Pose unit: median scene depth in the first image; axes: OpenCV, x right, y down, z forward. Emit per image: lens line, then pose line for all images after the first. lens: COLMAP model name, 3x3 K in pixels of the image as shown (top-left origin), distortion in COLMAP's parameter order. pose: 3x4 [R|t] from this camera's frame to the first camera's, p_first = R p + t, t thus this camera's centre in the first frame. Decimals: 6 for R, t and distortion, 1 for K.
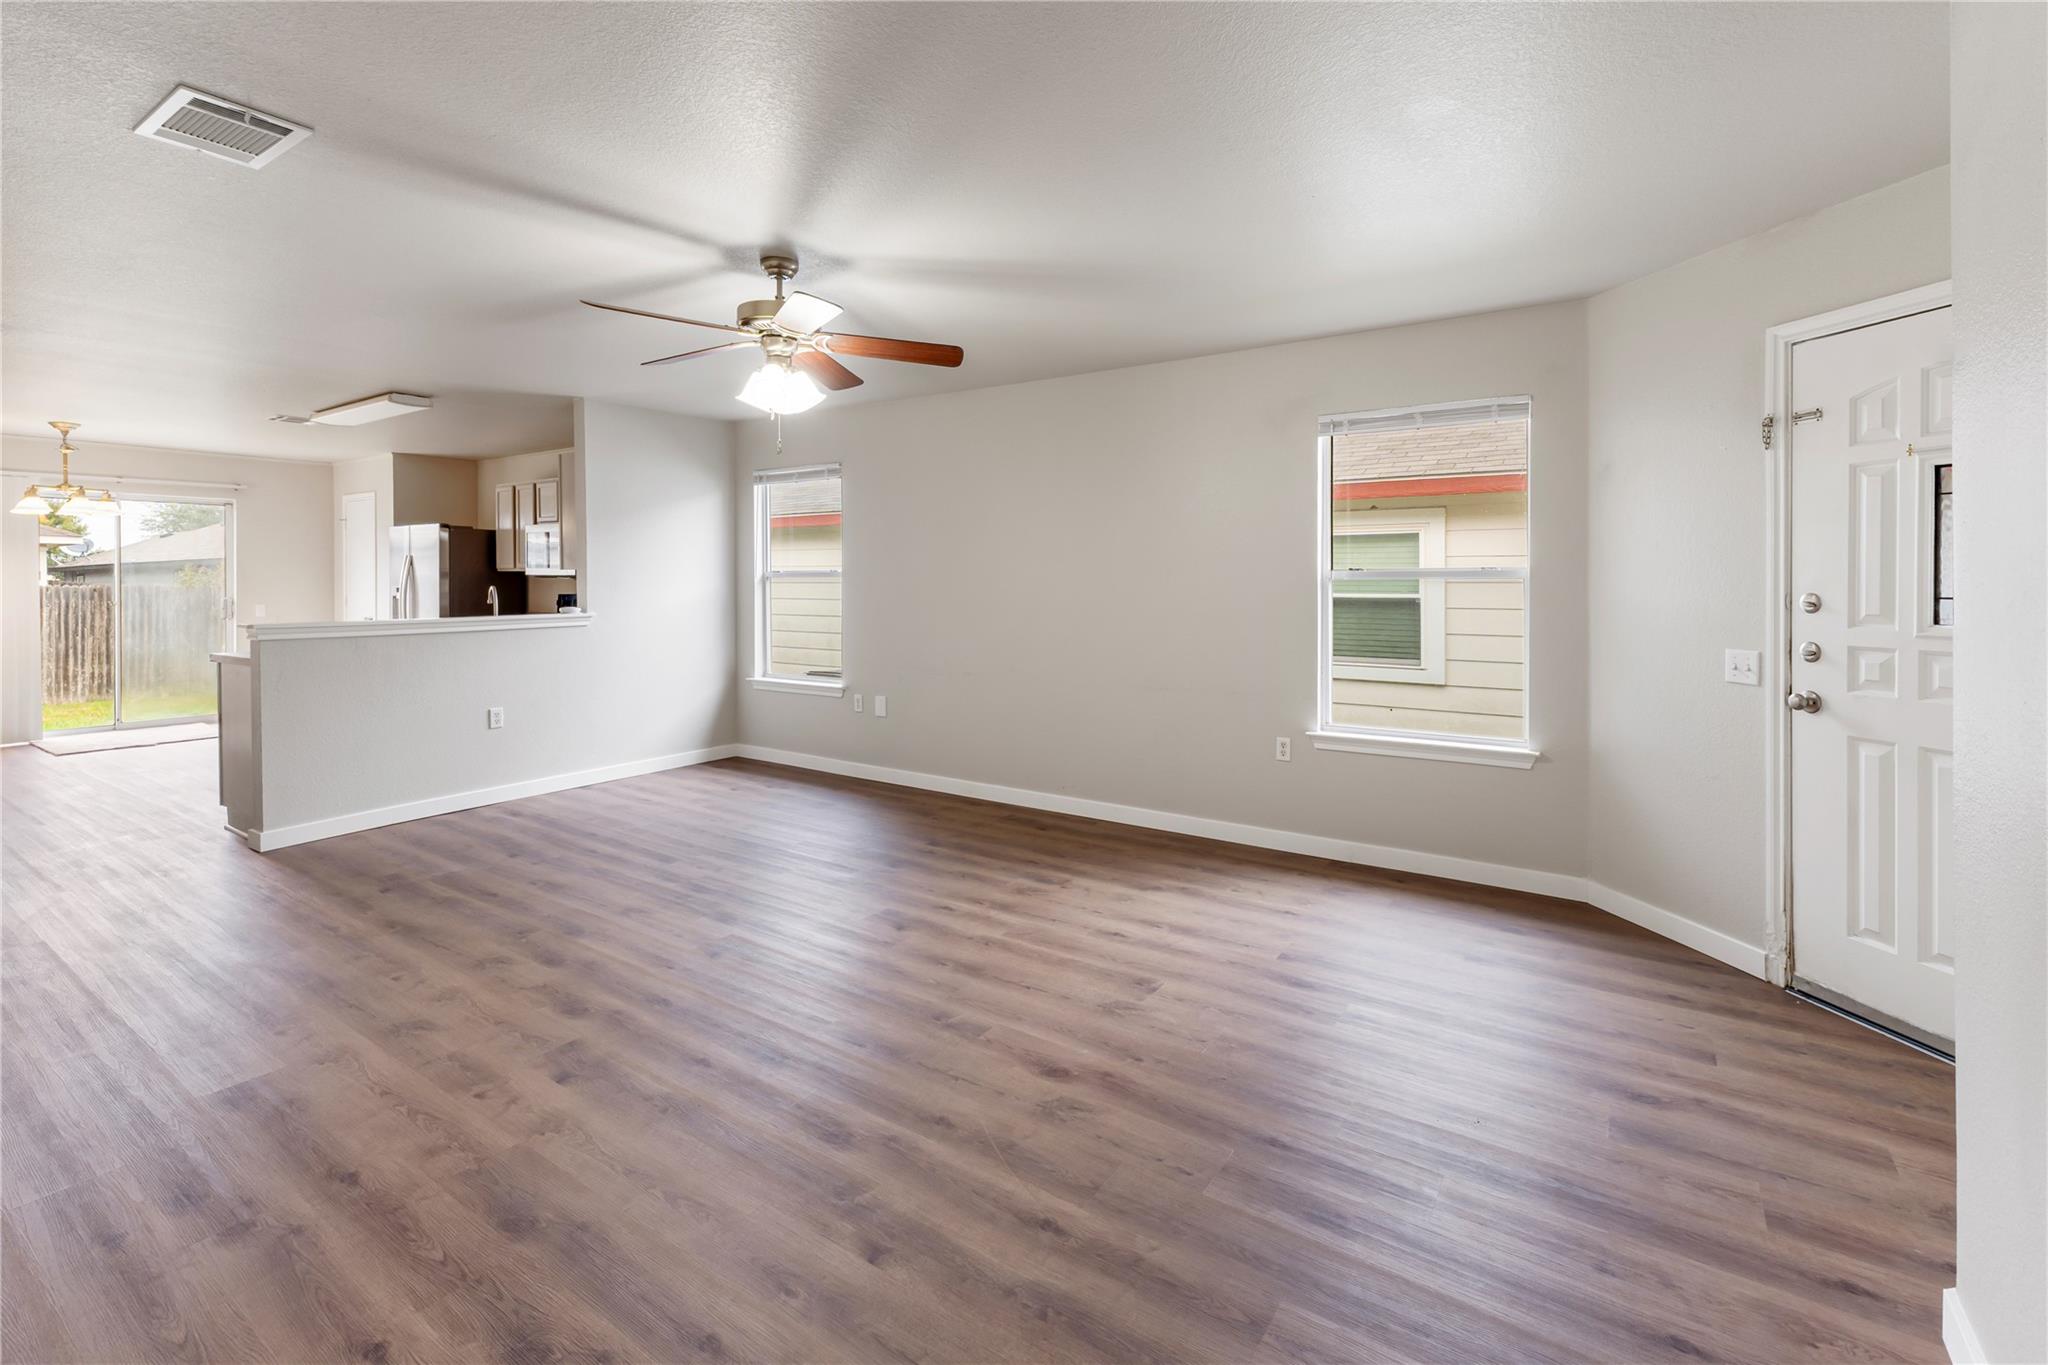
lens RADIAL K [[887.1, 0, 1029.2], [0, 887.1, 584.7], [0, 0, 1]] dist [0.008985, -0.002580]
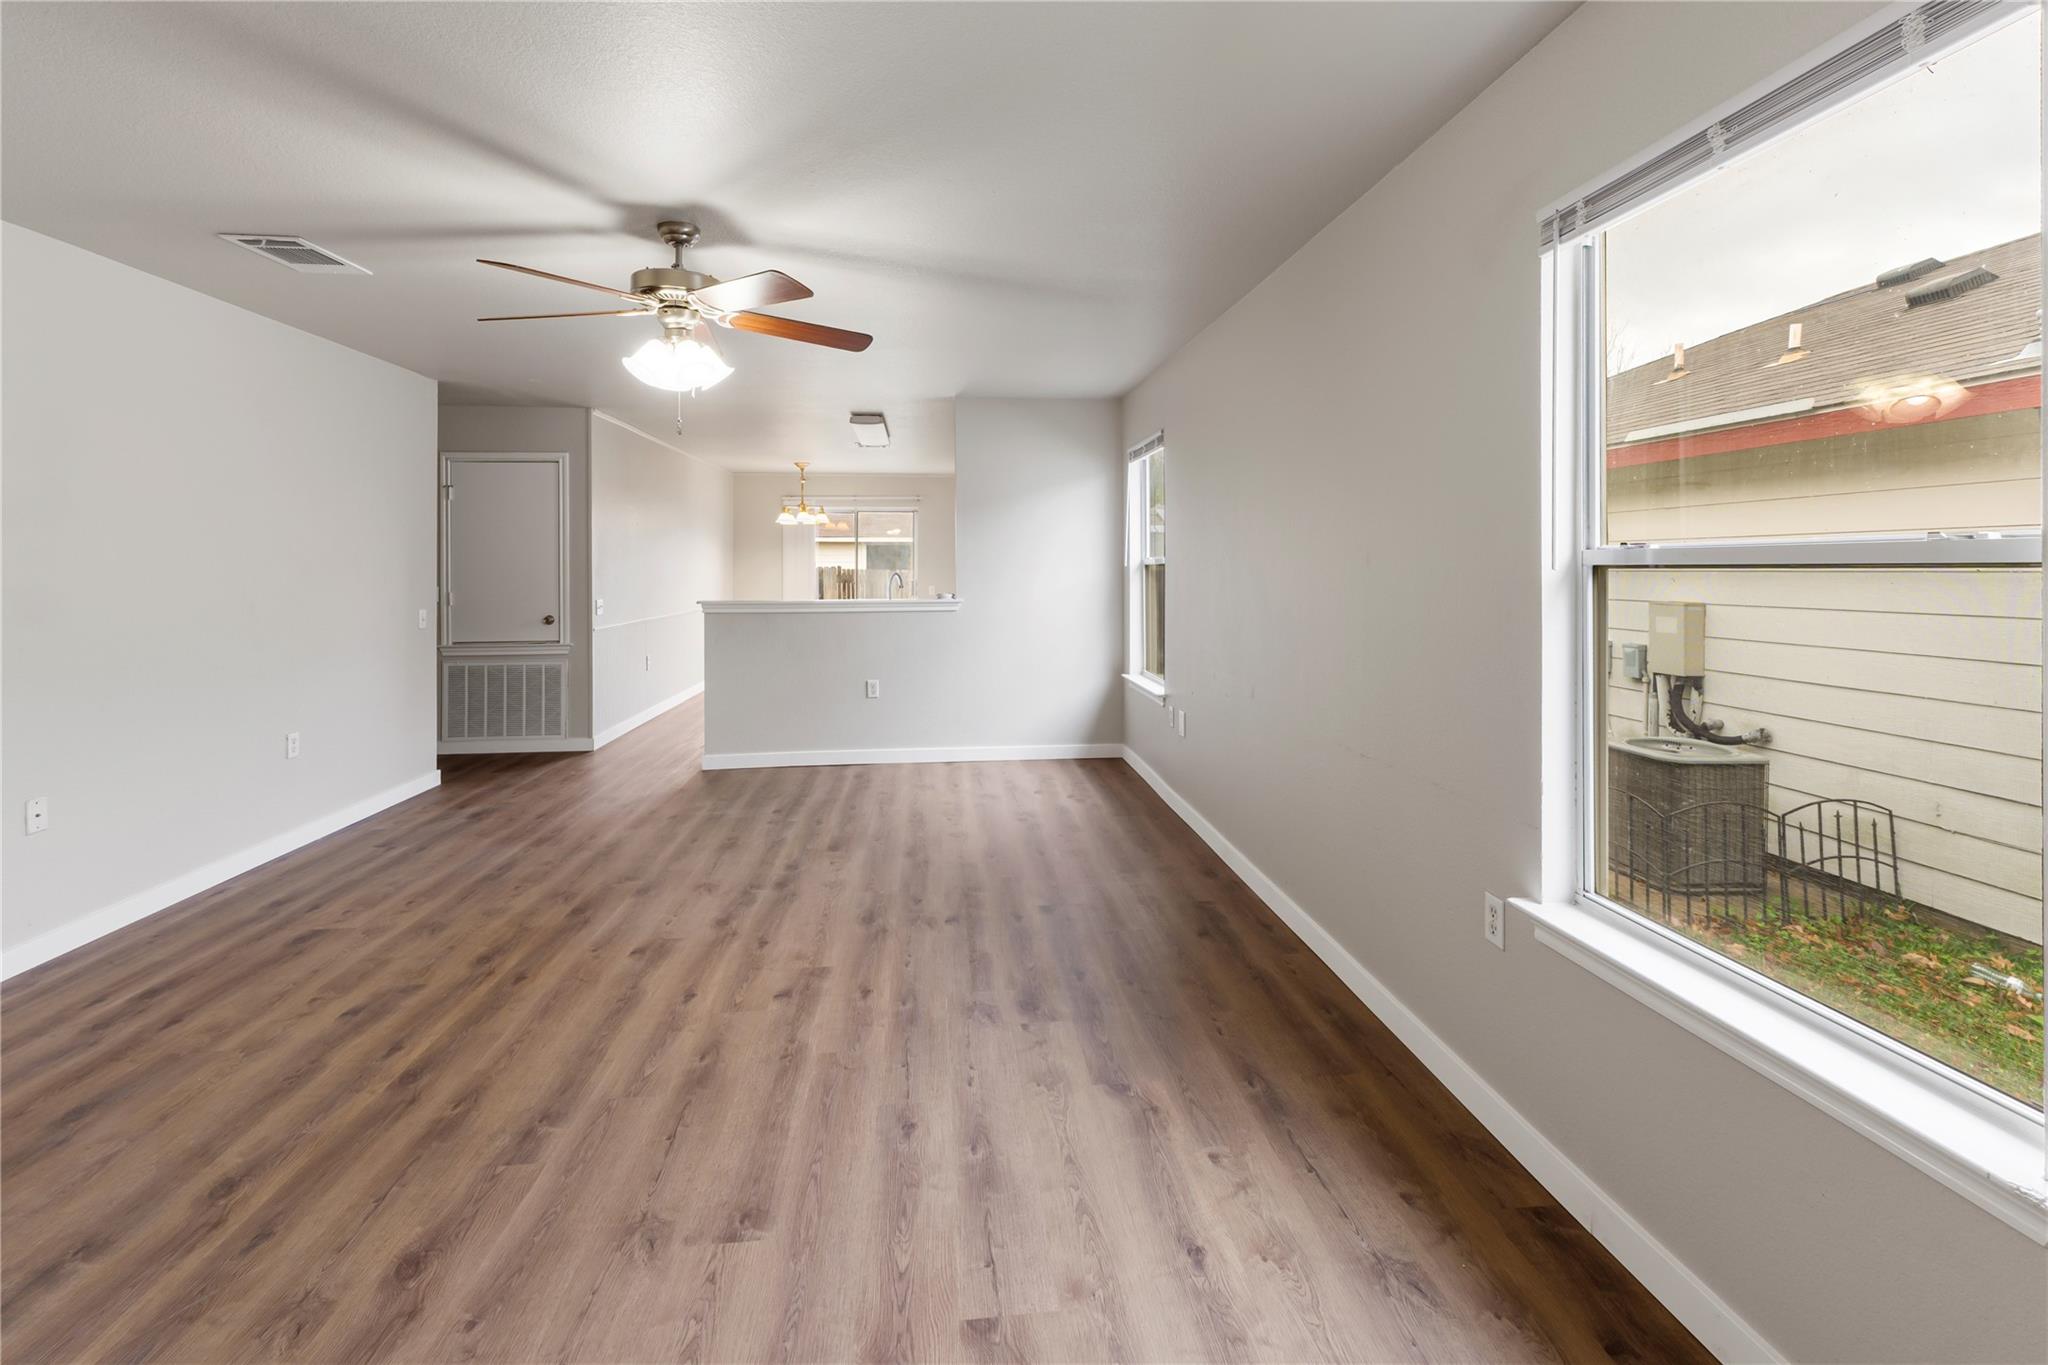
lens RADIAL K [[887.1, 0, 1048.7], [0, 887.1, 565.9], [0, 0, 1]] dist [0.008985, -0.002580]
pose [[0.660829, -0.000222, -0.750536, 0.554572], [-0.005303, 0.999974, -0.004965, -0.005582], [0.750518, 0.007262, 0.660811, 0.559332]]
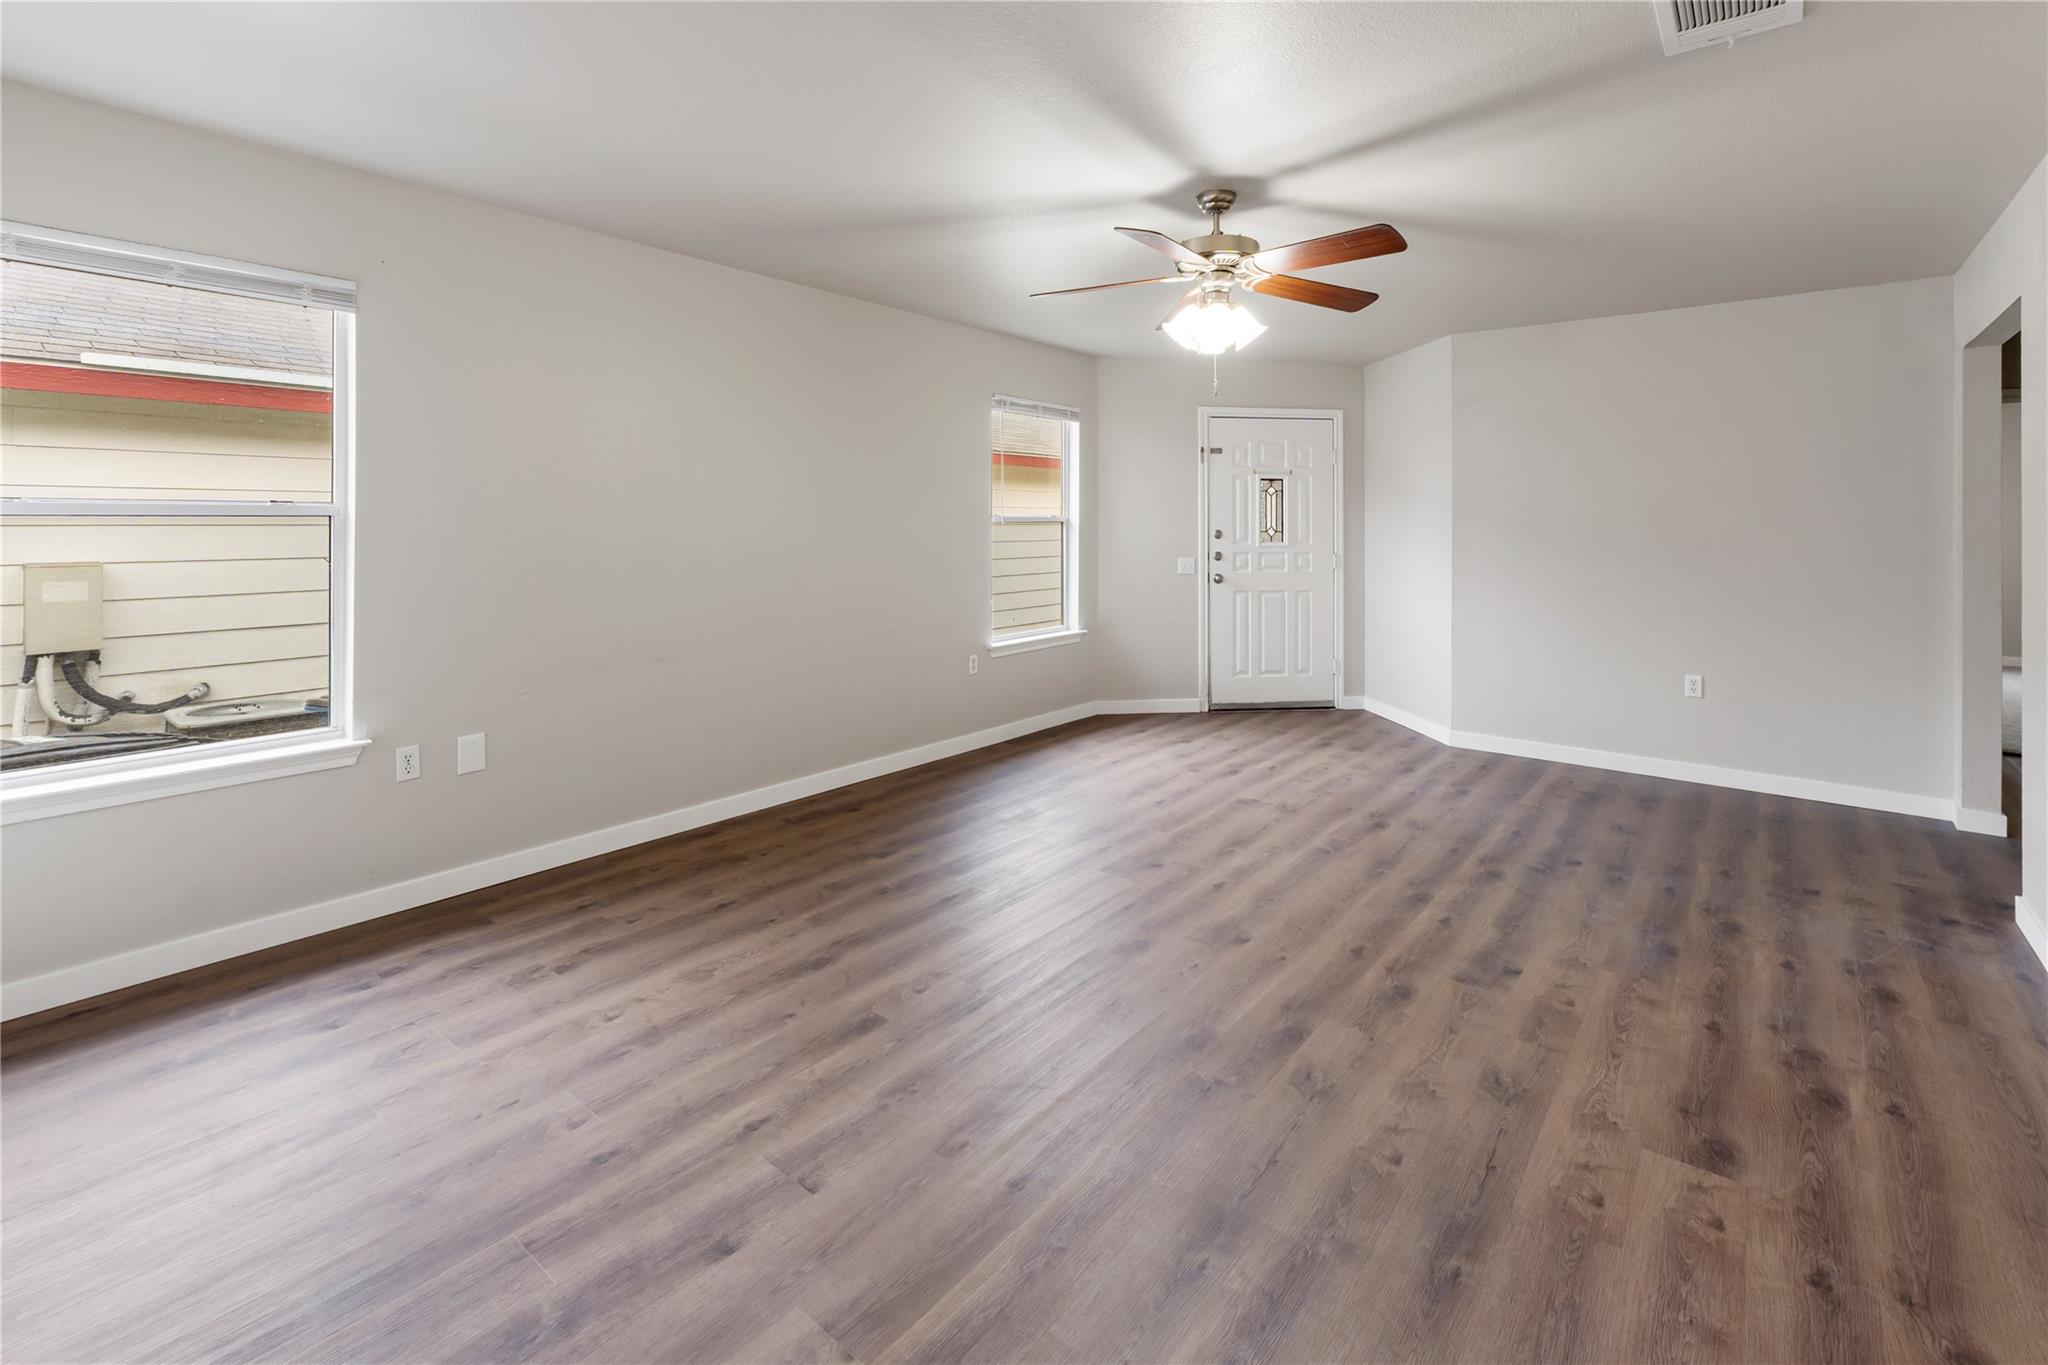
lens RADIAL K [[913.1, 0, 1019.8], [0, 913.1, 520.2], [0, 0, 1]] dist [-0.016174, 0.000703]
pose [[0.098653, 0.005738, 0.995105, -1.045518], [0.005012, 0.999968, -0.006263, -0.002221], [-0.995109, 0.005606, 0.098621, 0.916875]]
